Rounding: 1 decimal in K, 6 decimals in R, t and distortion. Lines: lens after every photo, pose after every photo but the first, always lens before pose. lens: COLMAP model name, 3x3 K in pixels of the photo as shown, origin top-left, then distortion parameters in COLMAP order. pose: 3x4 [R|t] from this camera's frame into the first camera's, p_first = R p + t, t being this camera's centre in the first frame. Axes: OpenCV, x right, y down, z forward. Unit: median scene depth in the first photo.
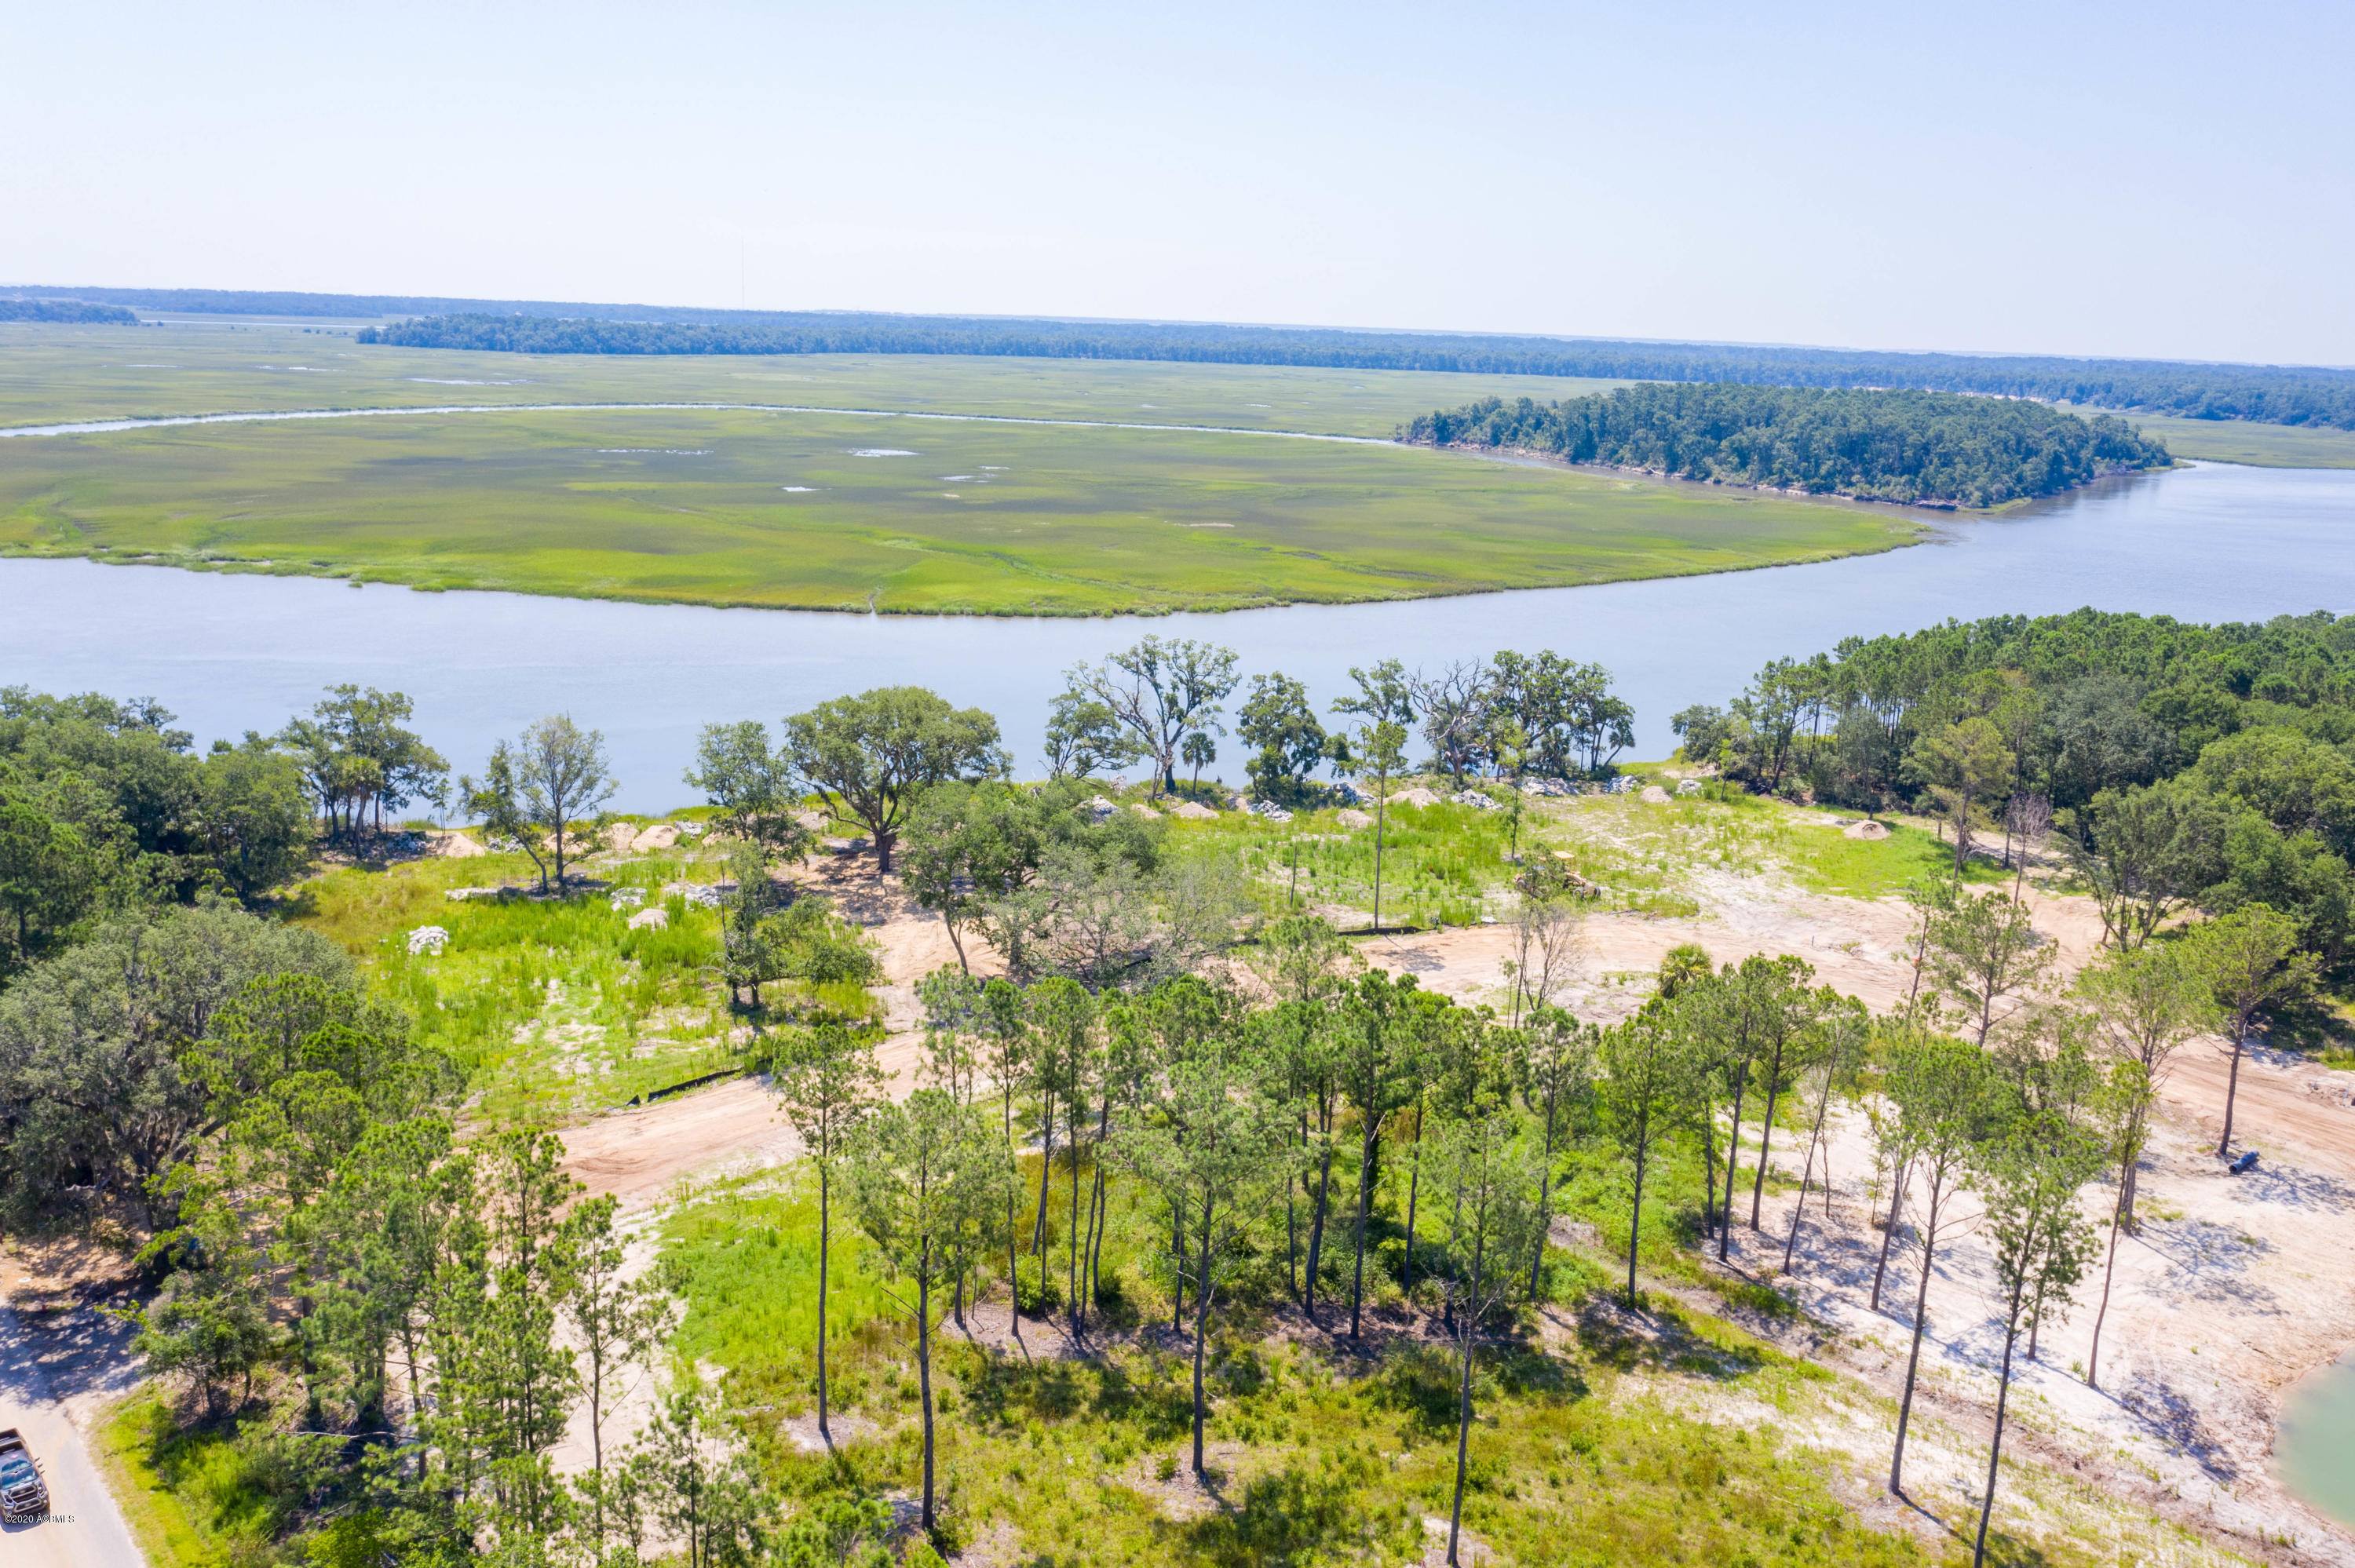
lens RADIAL K [[1873.9, 0, 1184.3], [0, 1873.9, 789.9], [0, 0, 1]] dist [-0.014057, 0.010127]
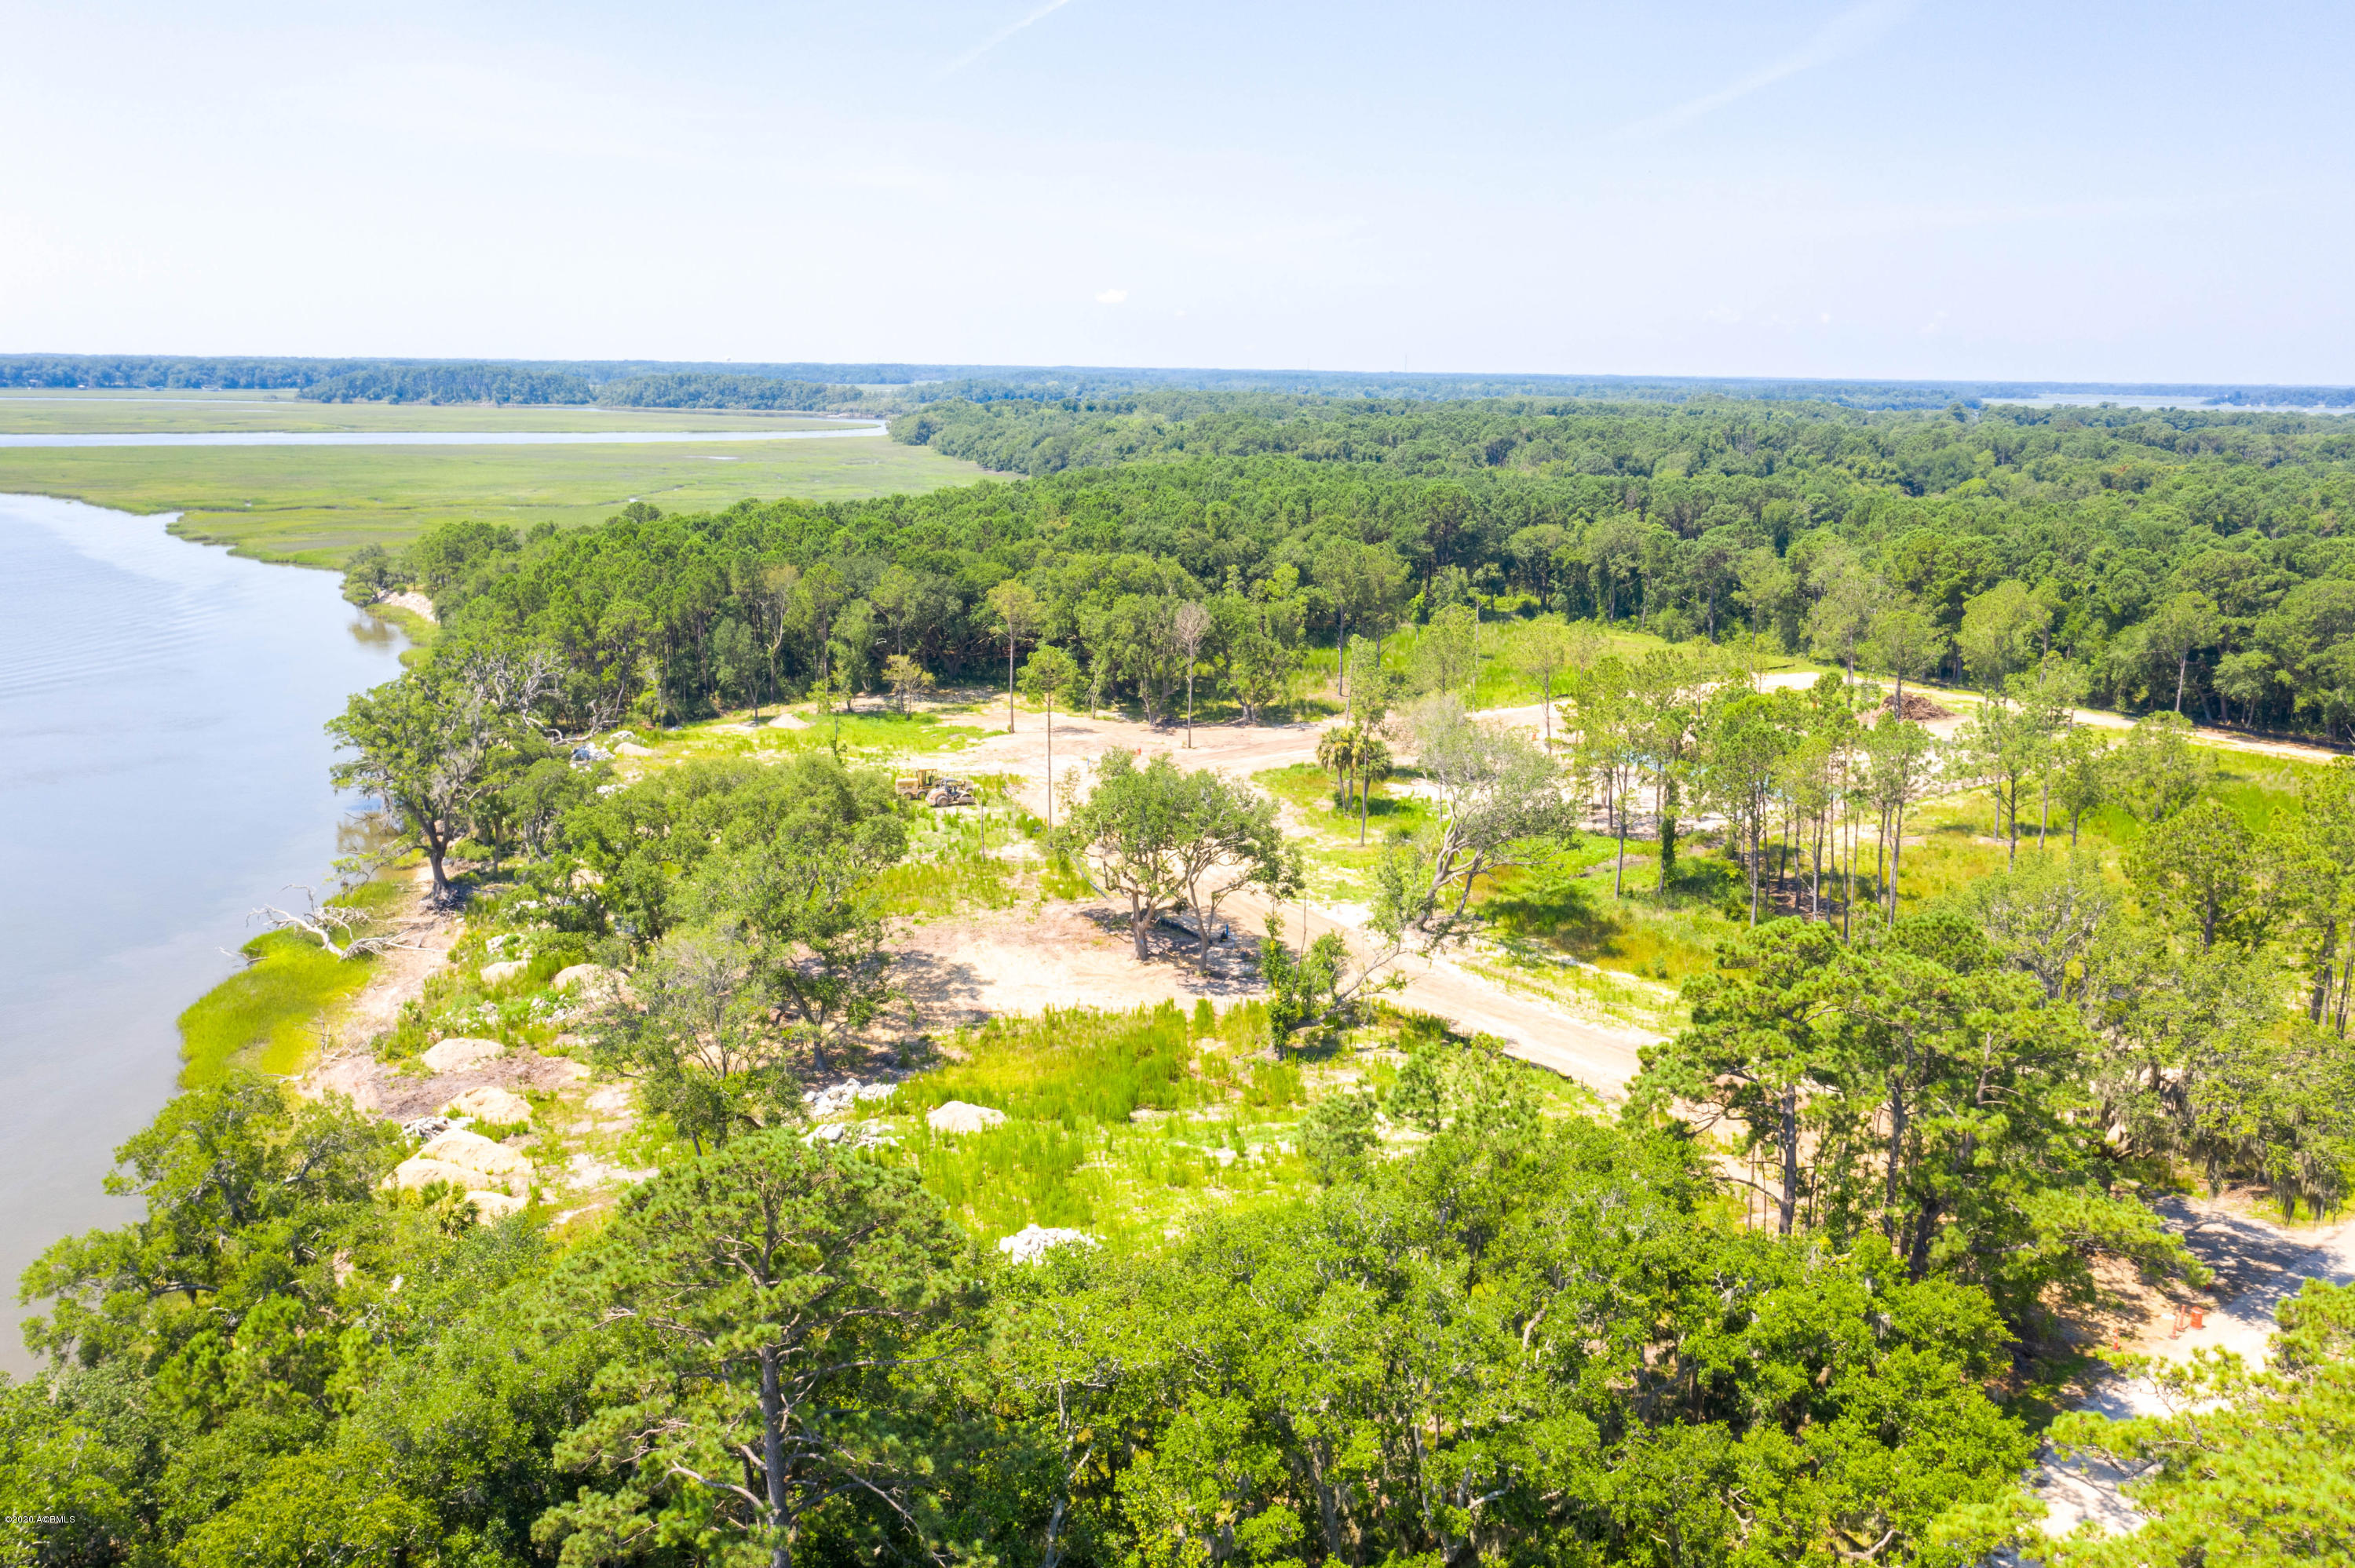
lens RADIAL K [[1873.9, 0, 1180.7], [0, 1873.9, 779.4], [0, 0, 1]] dist [-0.014057, 0.010127]
pose [[0.075463, -0.246834, 0.966115, -0.423198], [0.230903, 0.946869, 0.223881, -0.084889], [-0.970046, 0.206185, 0.128449, 0.374264]]
